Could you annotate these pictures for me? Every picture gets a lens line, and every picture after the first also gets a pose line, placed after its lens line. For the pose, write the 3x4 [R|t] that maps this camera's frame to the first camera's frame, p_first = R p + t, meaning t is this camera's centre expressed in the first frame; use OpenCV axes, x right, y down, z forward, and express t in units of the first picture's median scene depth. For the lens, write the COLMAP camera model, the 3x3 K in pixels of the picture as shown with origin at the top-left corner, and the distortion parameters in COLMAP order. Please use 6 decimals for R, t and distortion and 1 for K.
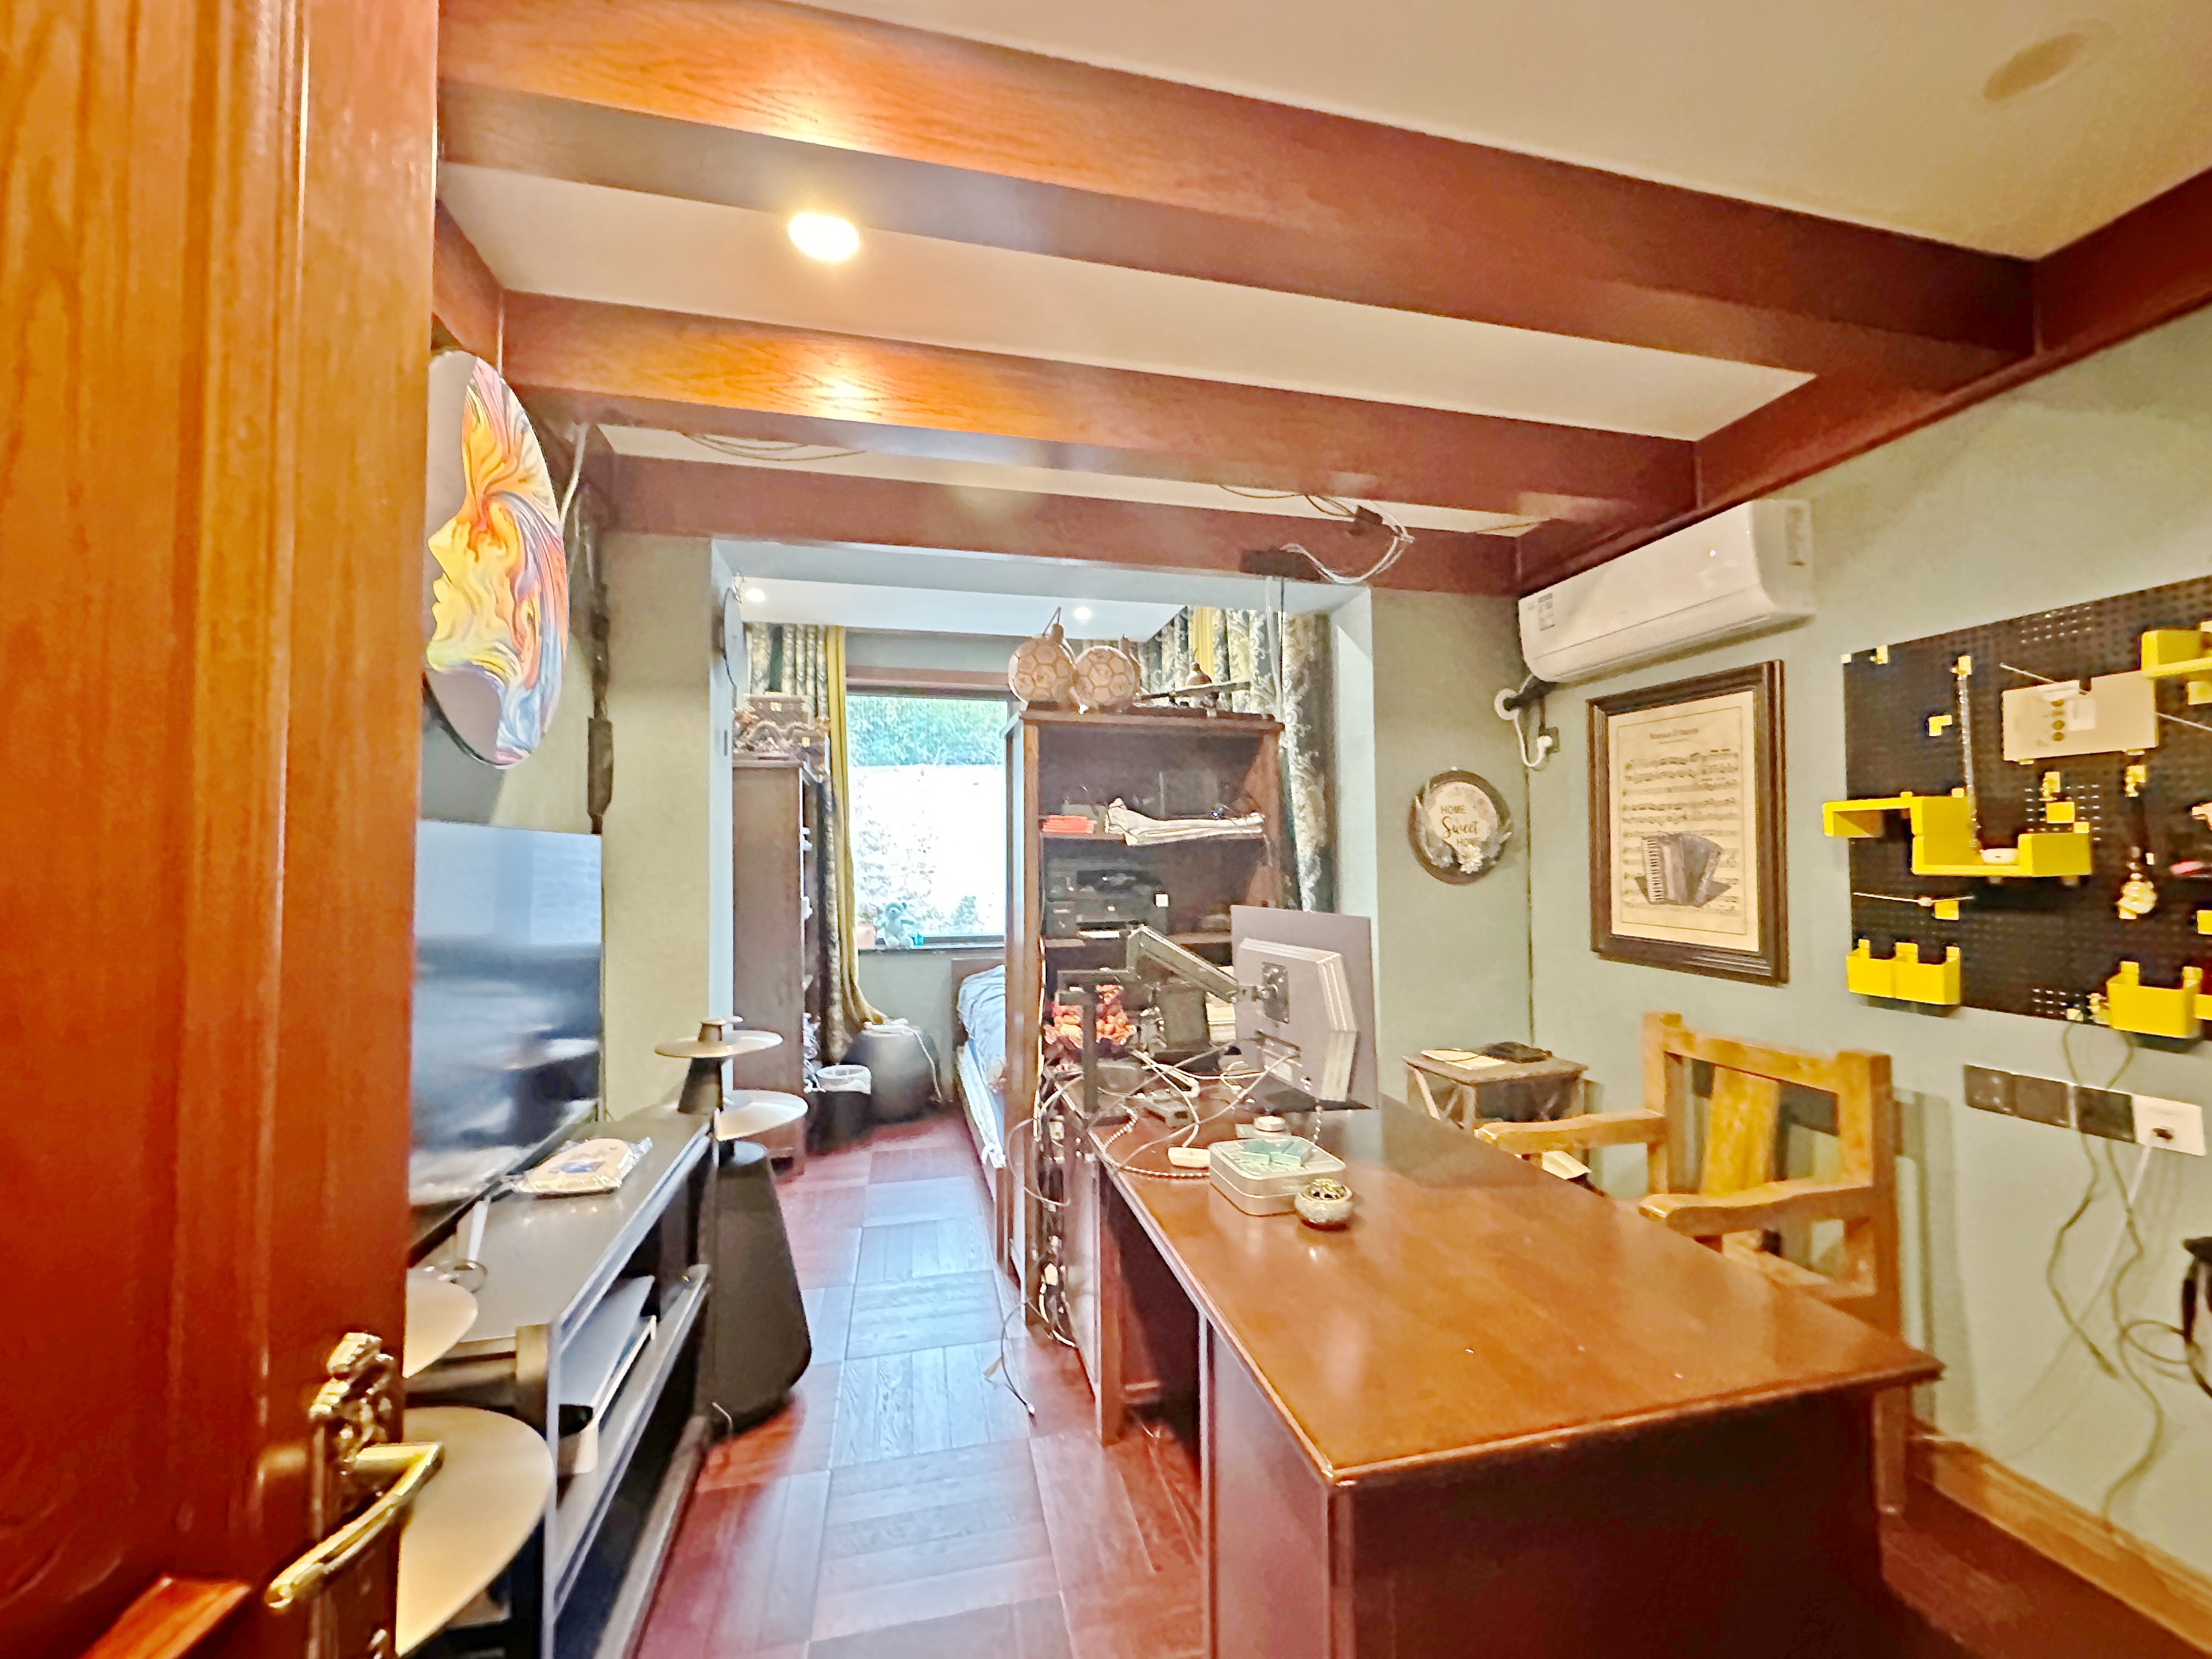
lens RADIAL K [[874.3, 0, 1111.1], [0, 874.3, 837.7], [0, 0, 1]] dist [0.000906, -0.000043]
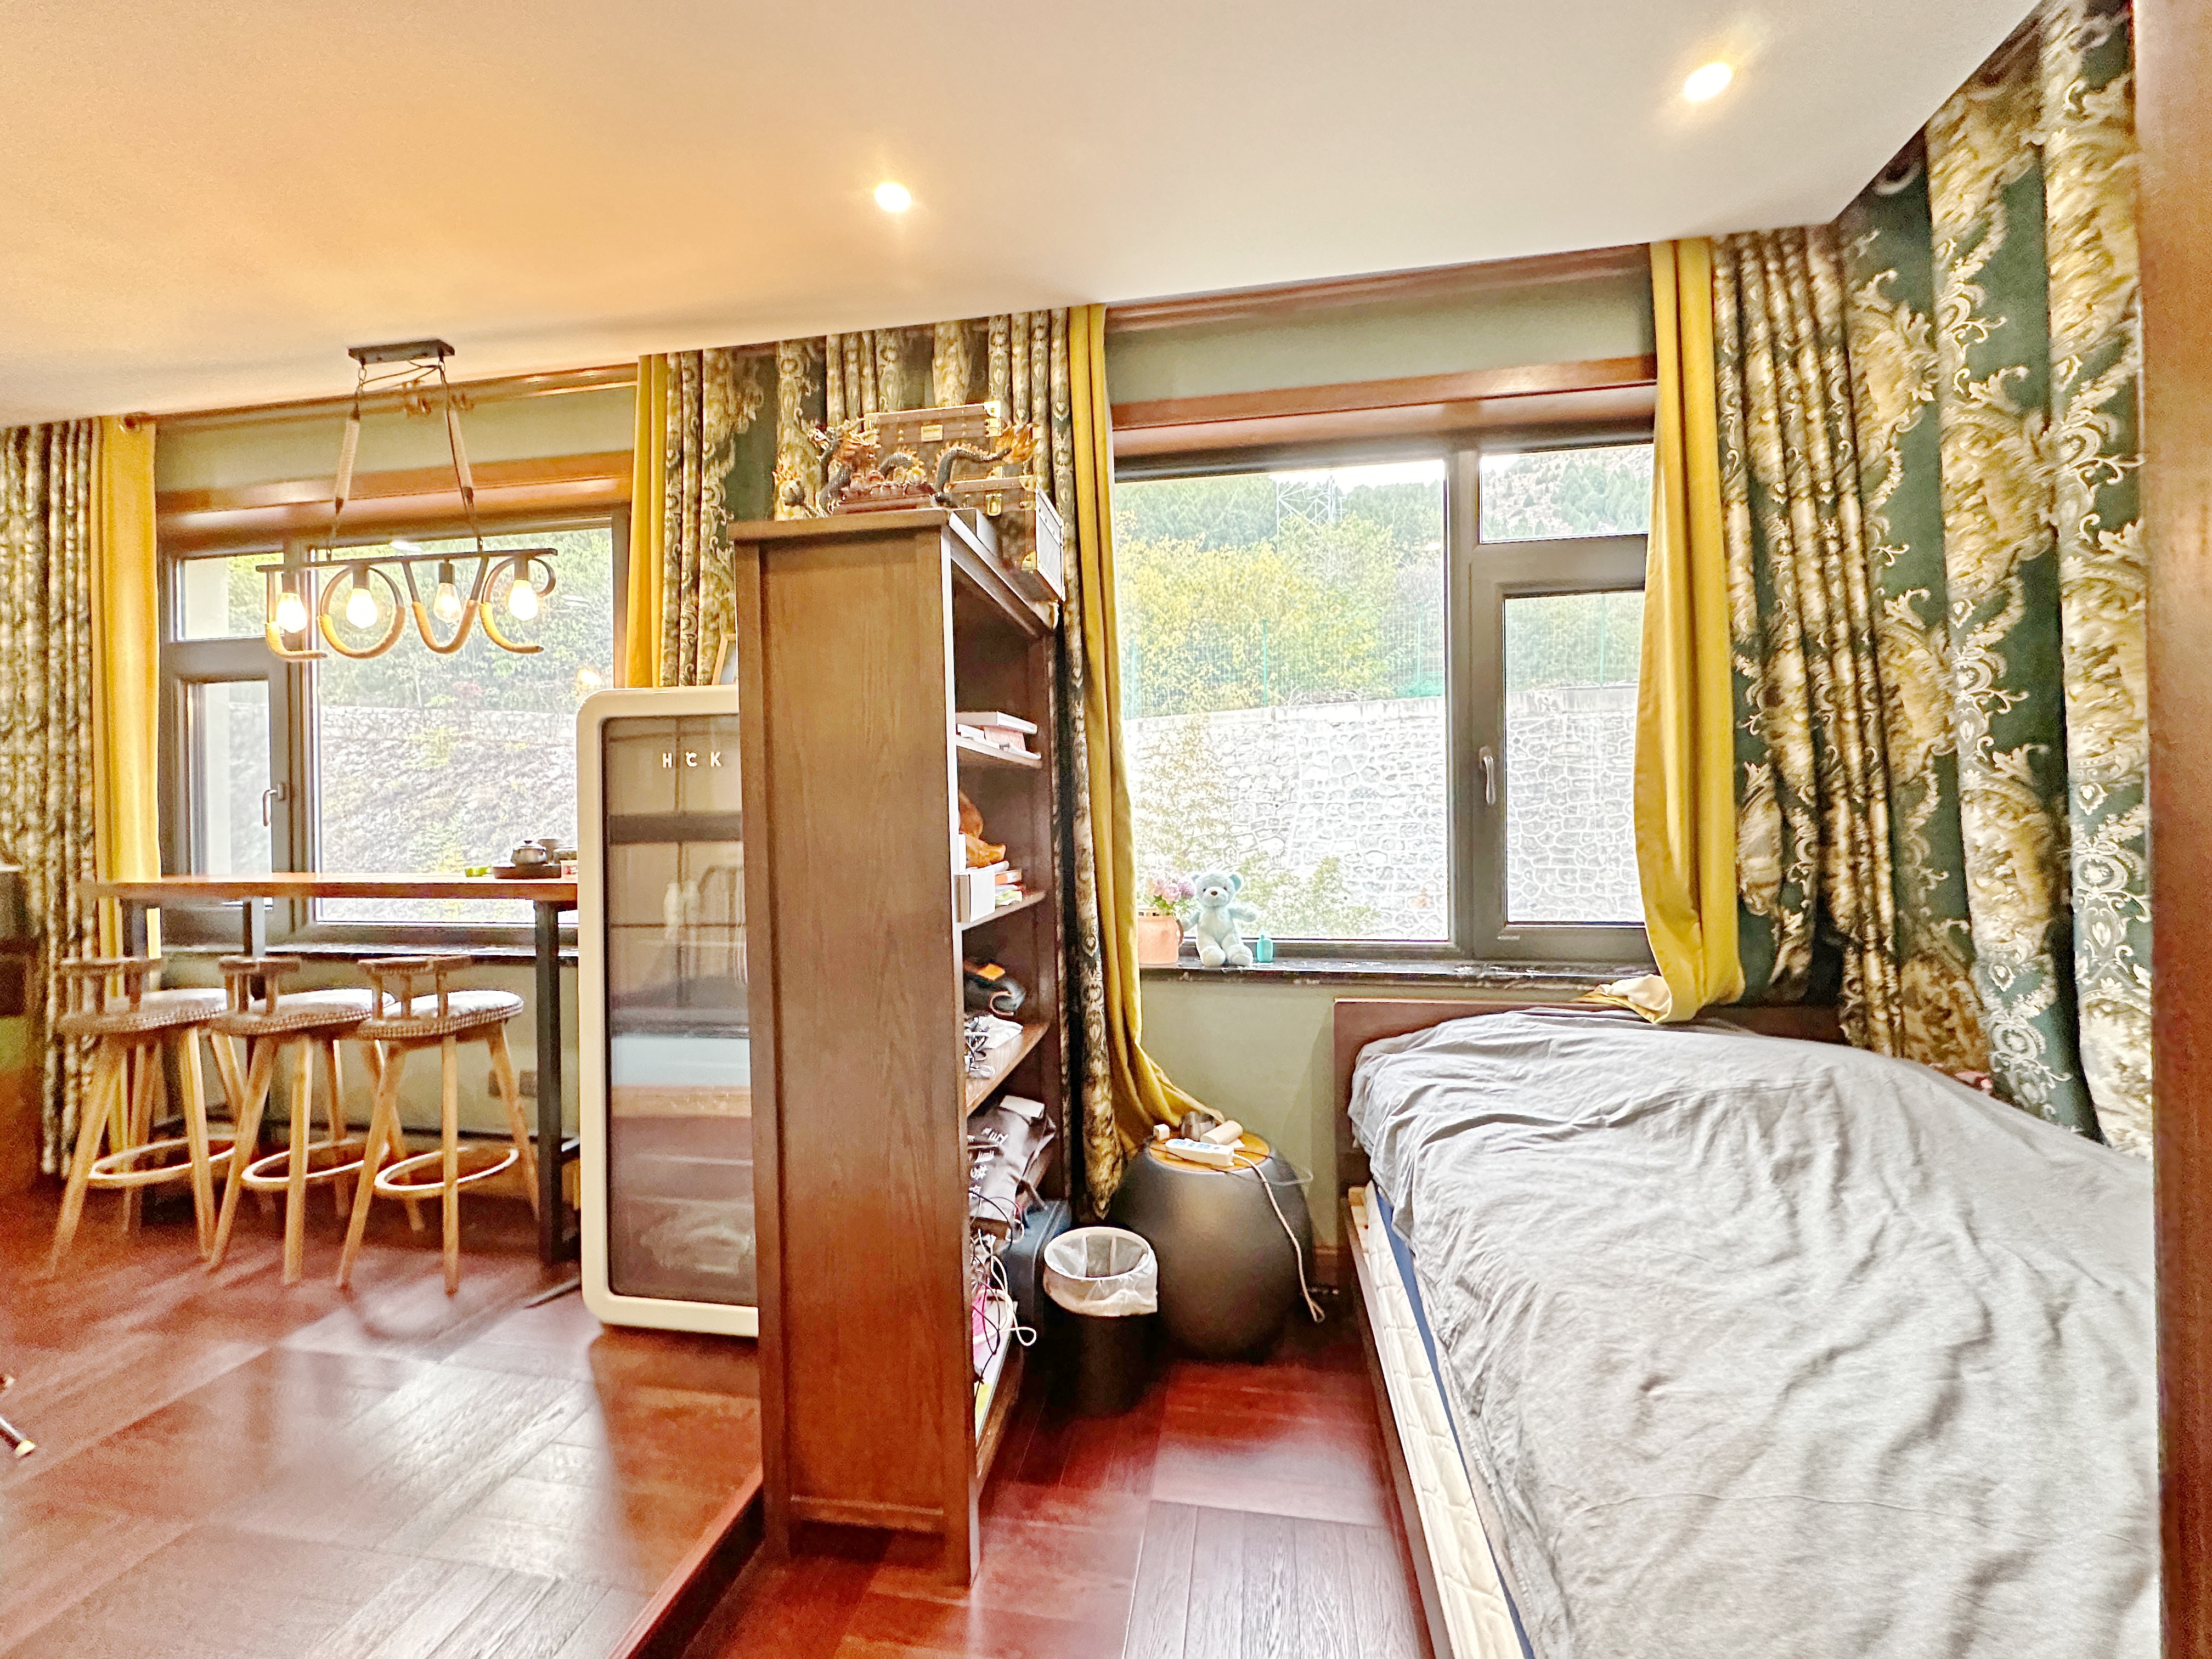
lens RADIAL K [[874.3, 0, 1113.3], [0, 874.3, 826.4], [0, 0, 1]] dist [0.000906, -0.000043]
pose [[0.922639, -0.003906, -0.385644, -0.116190], [0.016464, 0.999436, 0.029267, 0.032155], [0.385312, -0.033353, 0.922183, 0.553389]]
